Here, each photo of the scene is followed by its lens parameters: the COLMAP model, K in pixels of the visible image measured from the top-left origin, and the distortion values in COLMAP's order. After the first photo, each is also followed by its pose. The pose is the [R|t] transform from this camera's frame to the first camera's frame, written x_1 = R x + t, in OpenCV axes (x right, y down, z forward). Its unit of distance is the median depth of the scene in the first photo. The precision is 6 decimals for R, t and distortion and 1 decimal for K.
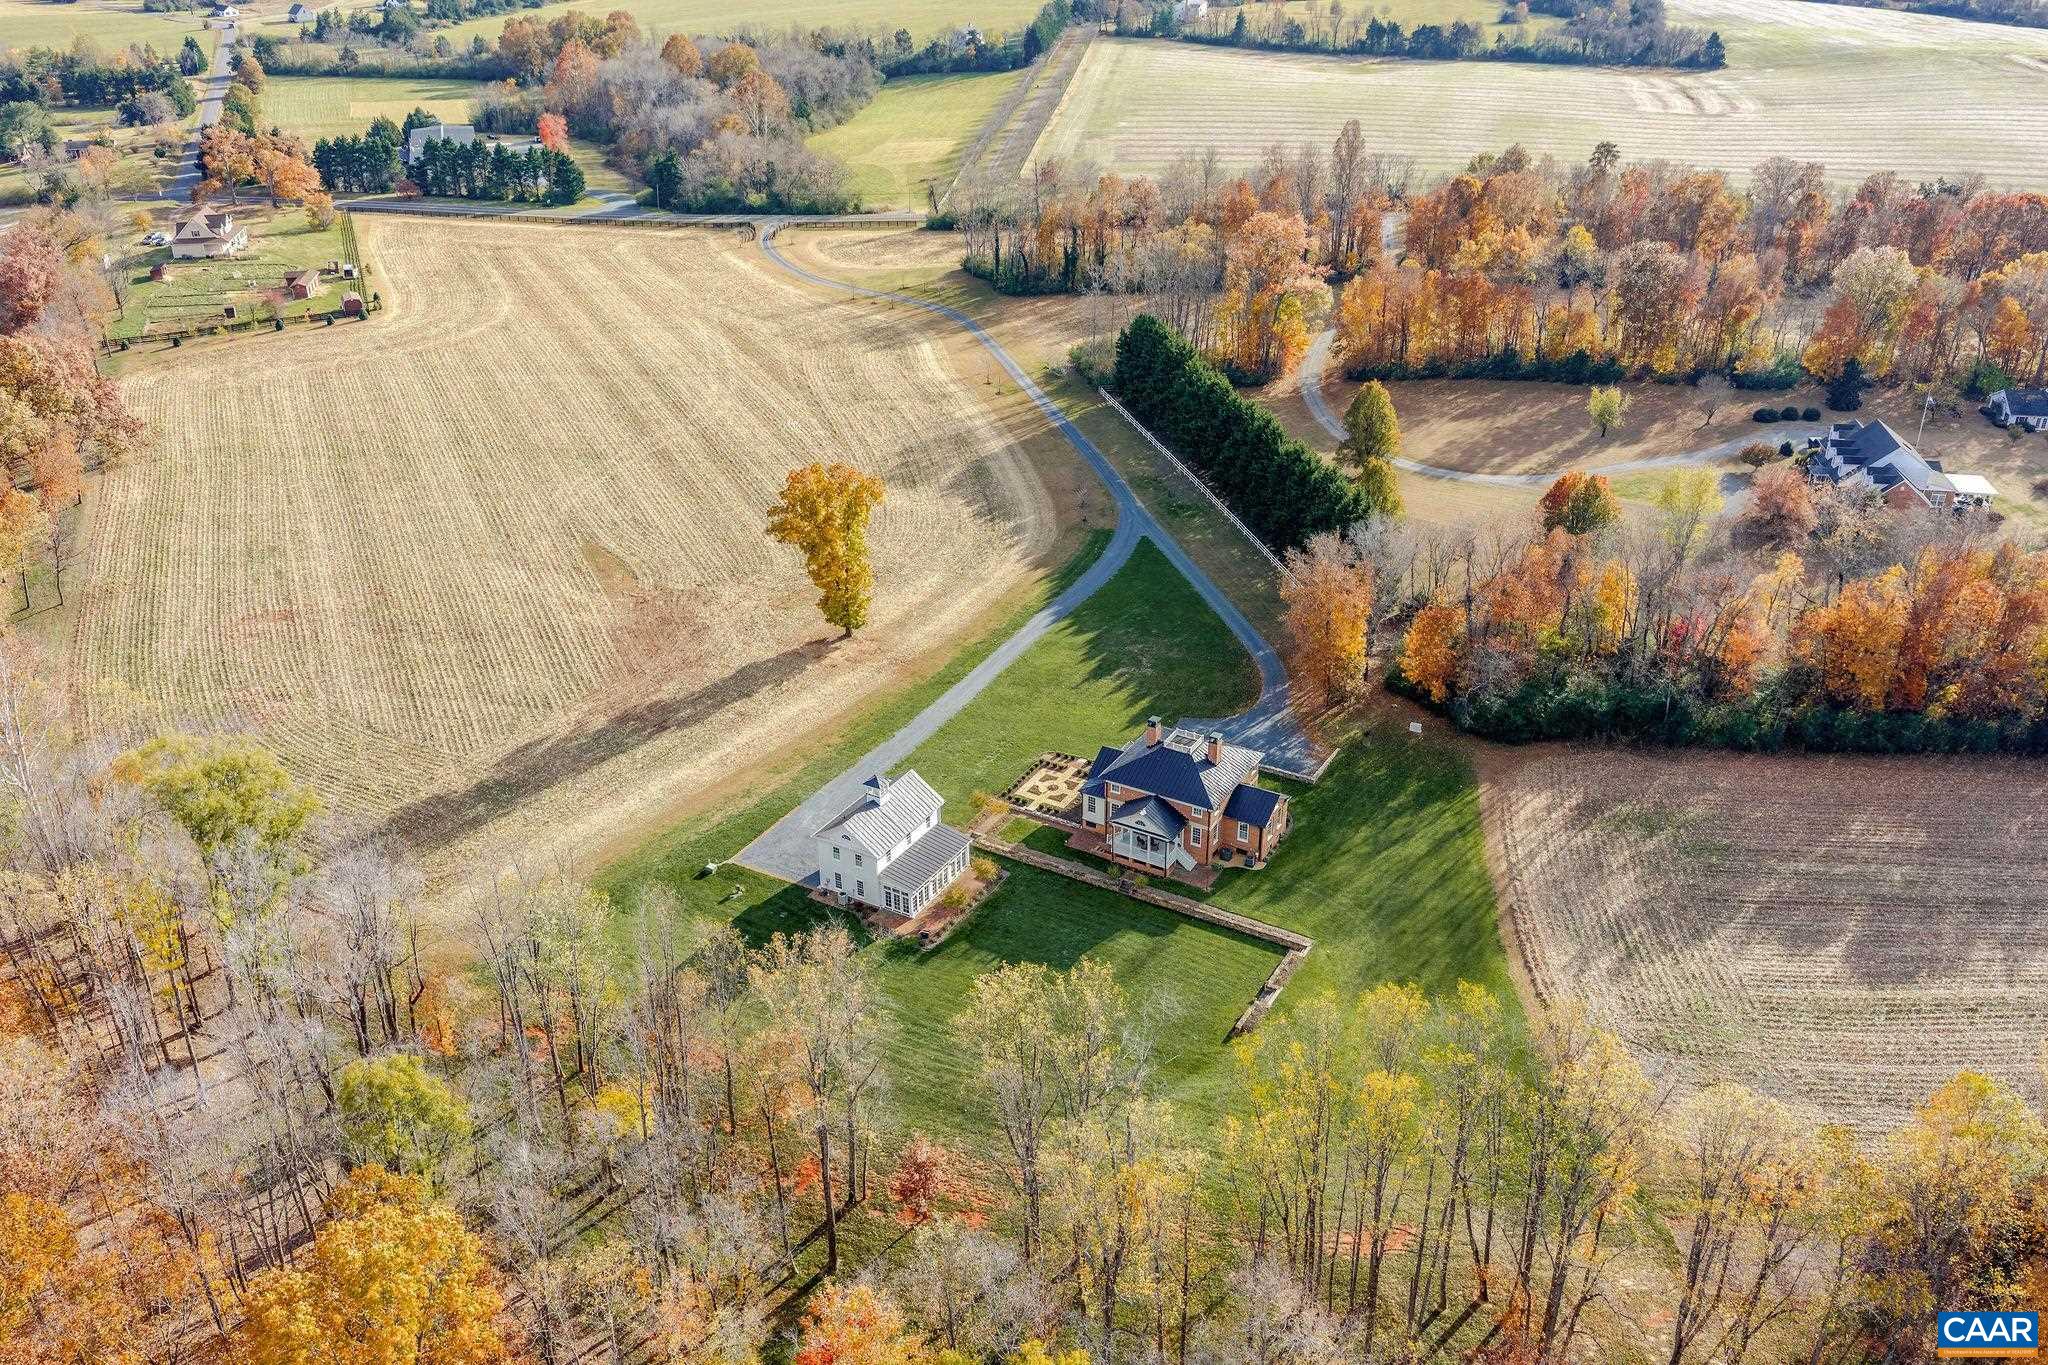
lens RADIAL K [[1649.6, 0, 1024.0], [0, 1649.6, 682.5], [0, 0, 1]] dist [-0.008531, -0.003406]
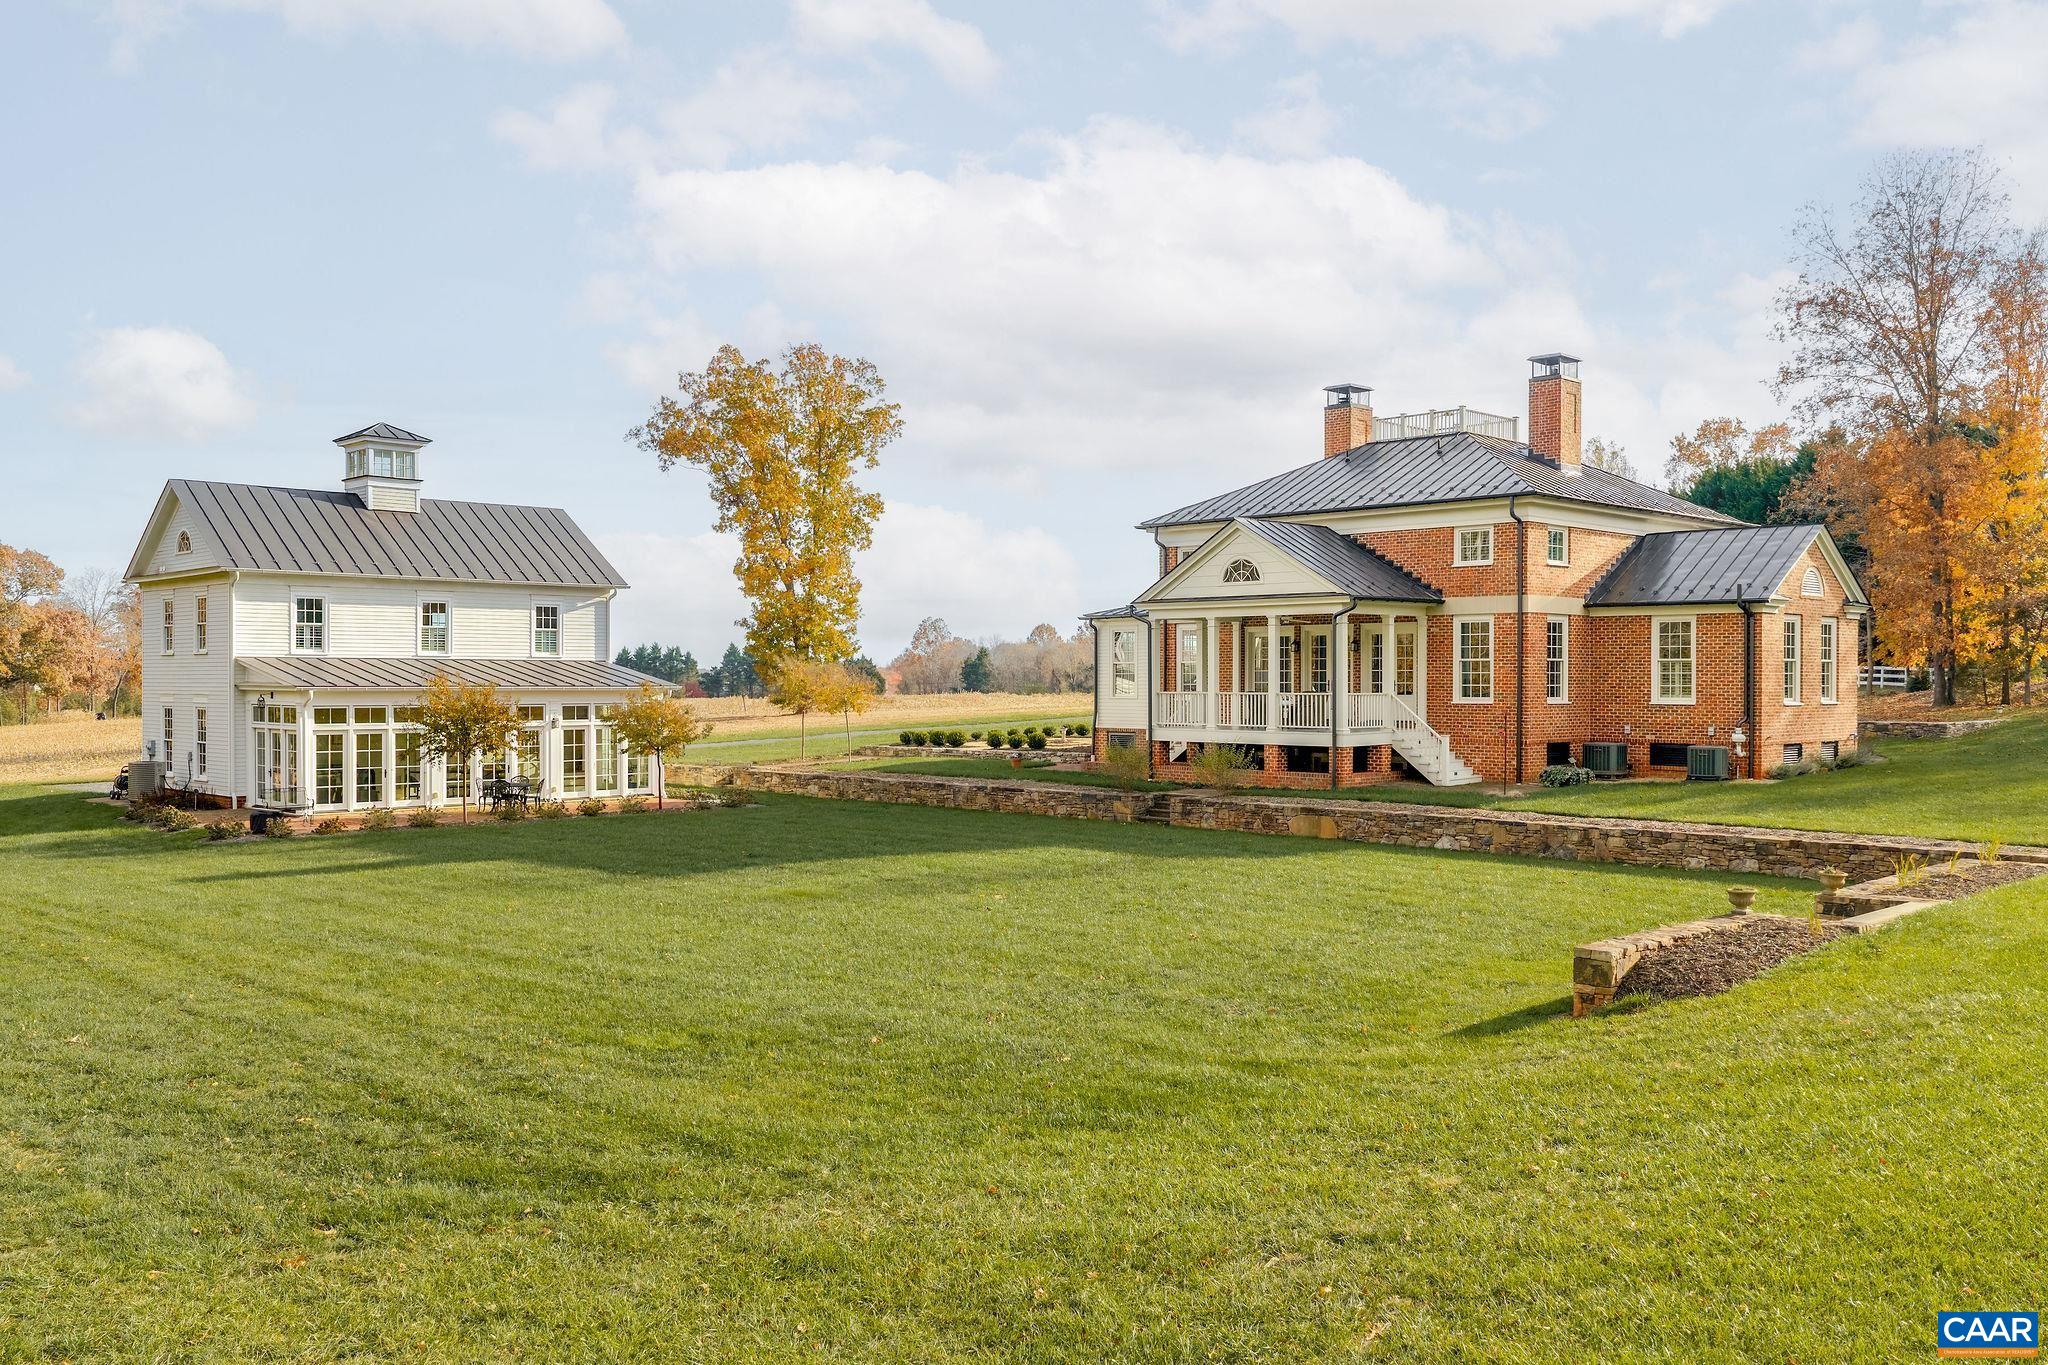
lens RADIAL K [[1691.6, 0, 1024.6], [0, 1691.6, 758.0], [0, 0, 1]] dist [0.002723, -0.002896]
pose [[0.964704, 0.020355, -0.262547, 0.104851], [-0.128857, 0.905980, -0.403233, 0.216208], [0.229654, 0.422832, 0.876626, 0.753178]]
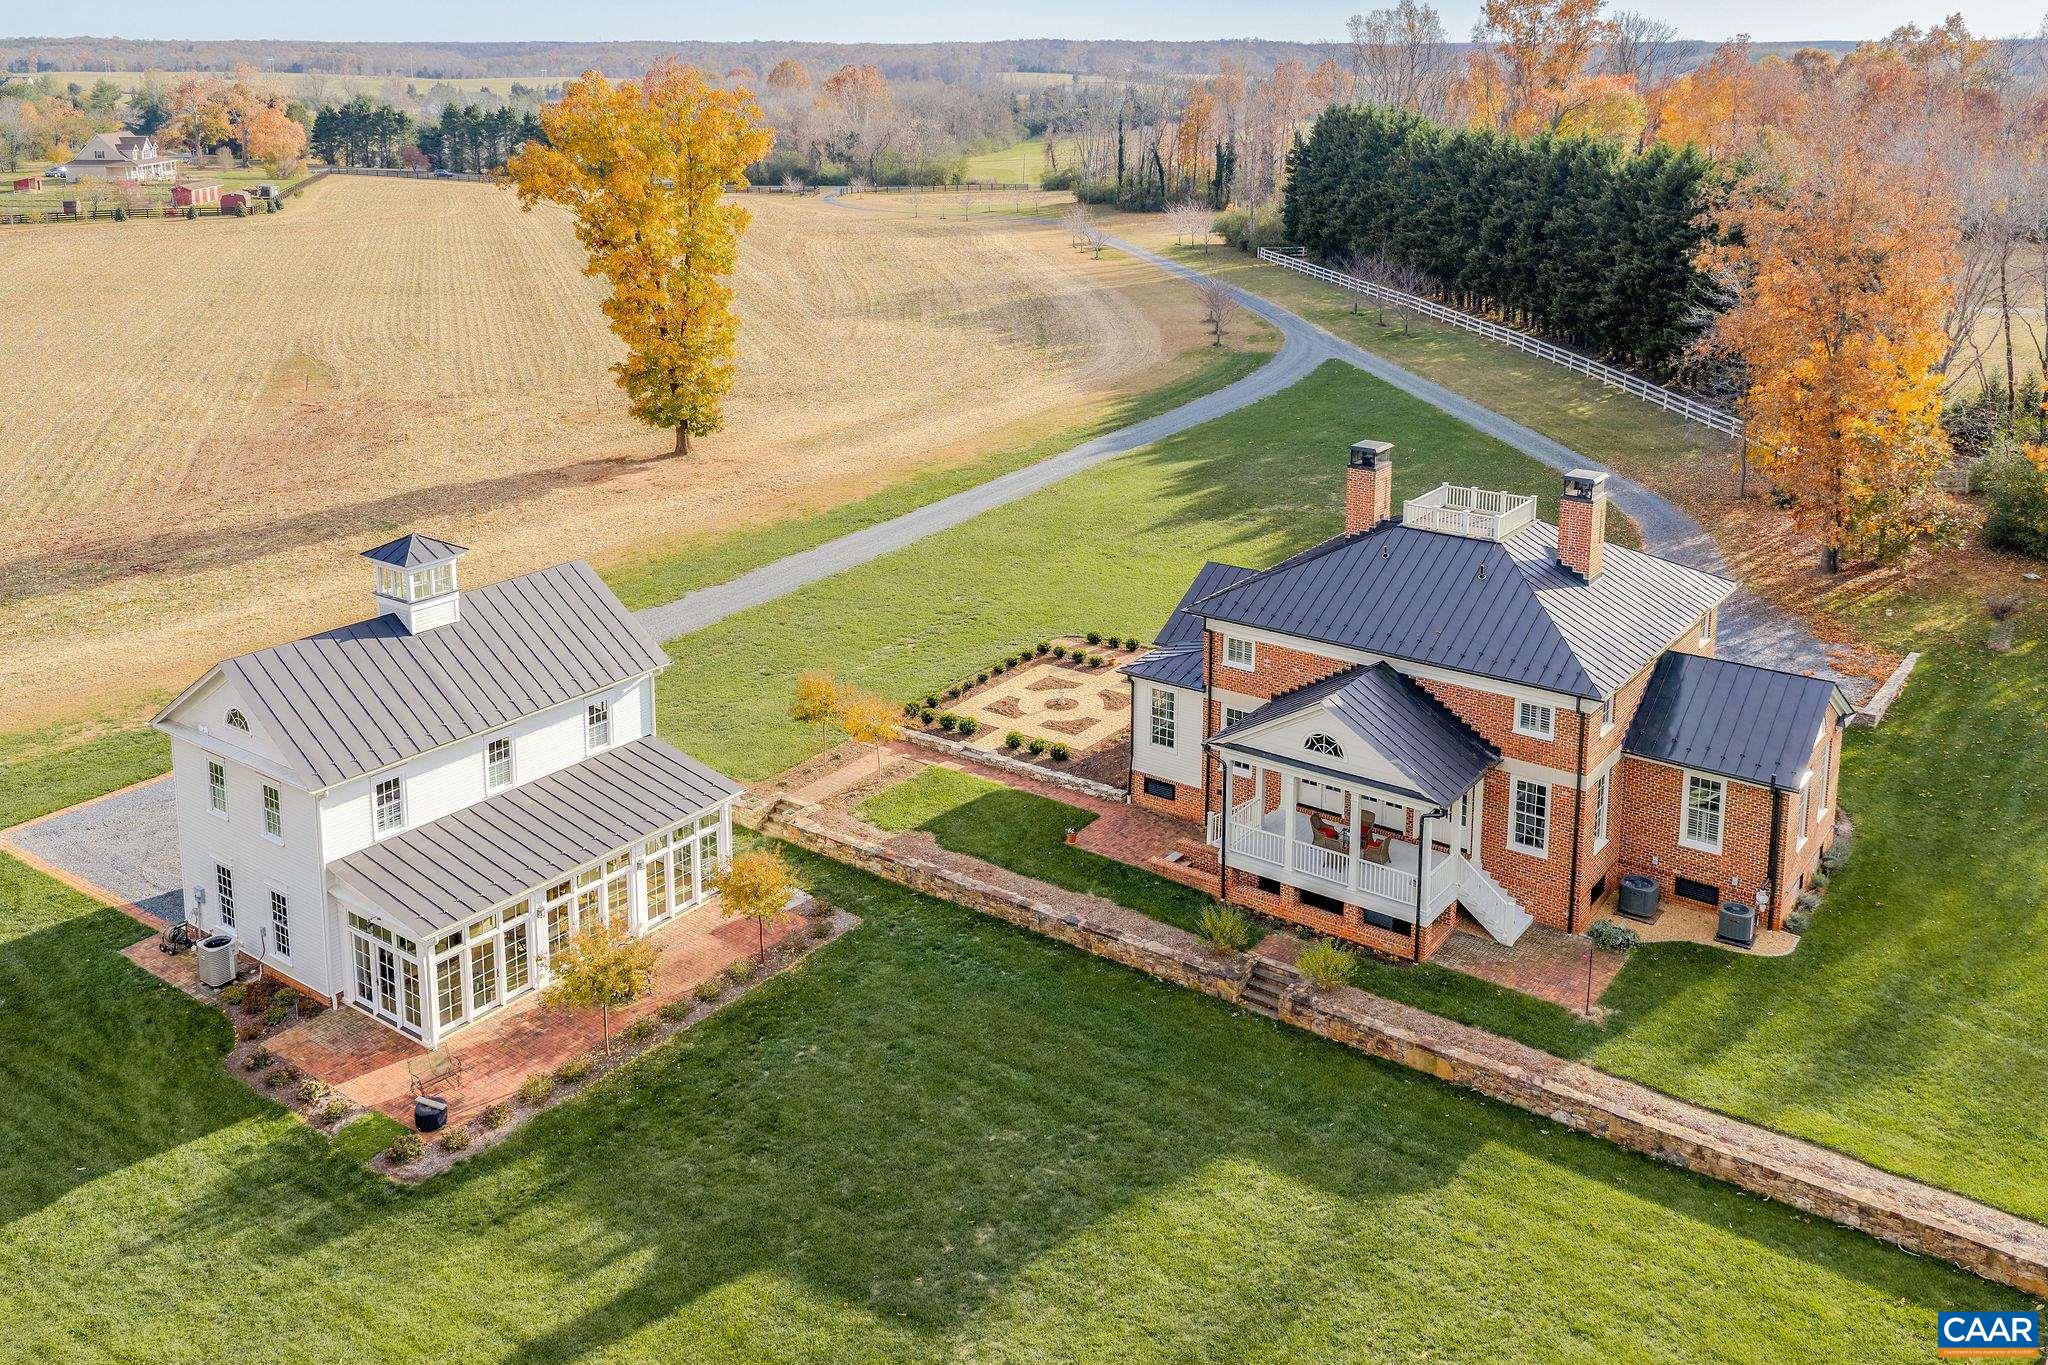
lens RADIAL K [[1732.0, 0, 1016.8], [0, 1732.0, 428.9], [0, 0, 1]] dist [0.016209, -0.008930]
pose [[0.993869, 0.027377, -0.107118, 0.047868], [-0.055068, 0.962705, -0.264890, 0.110783], [0.095871, 0.269165, 0.958311, 0.685884]]
